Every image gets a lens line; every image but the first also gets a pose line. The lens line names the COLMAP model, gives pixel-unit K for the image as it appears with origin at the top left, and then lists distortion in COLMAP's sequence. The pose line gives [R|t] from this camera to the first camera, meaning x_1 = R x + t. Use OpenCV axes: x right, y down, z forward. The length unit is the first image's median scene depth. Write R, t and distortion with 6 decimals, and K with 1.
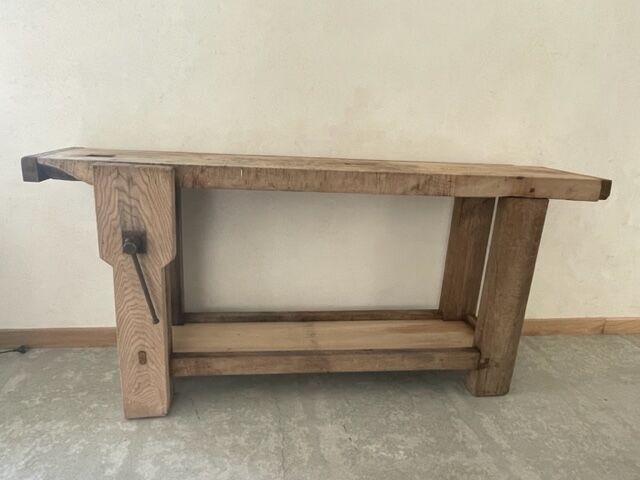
lens RADIAL K [[434.9, 0, 311.0], [0, 434.9, 233.5], [0, 0, 1]] dist [-0.003574, 0.002463]
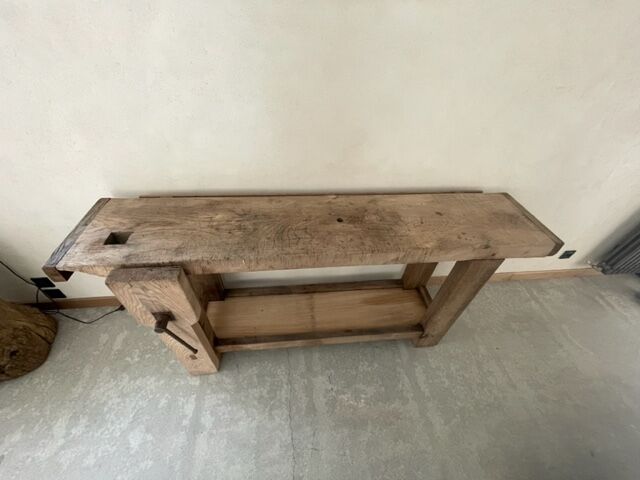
lens RADIAL K [[263.1, 0, 320.6], [0, 263.1, 241.6], [0, 0, 1]] dist [-0.002828, 0.000290]
pose [[0.999692, 0.022541, -0.010392, 0.044938], [-0.015196, 0.886842, 0.461823, -0.470678], [0.019626, -0.461523, 0.886911, 0.383451]]
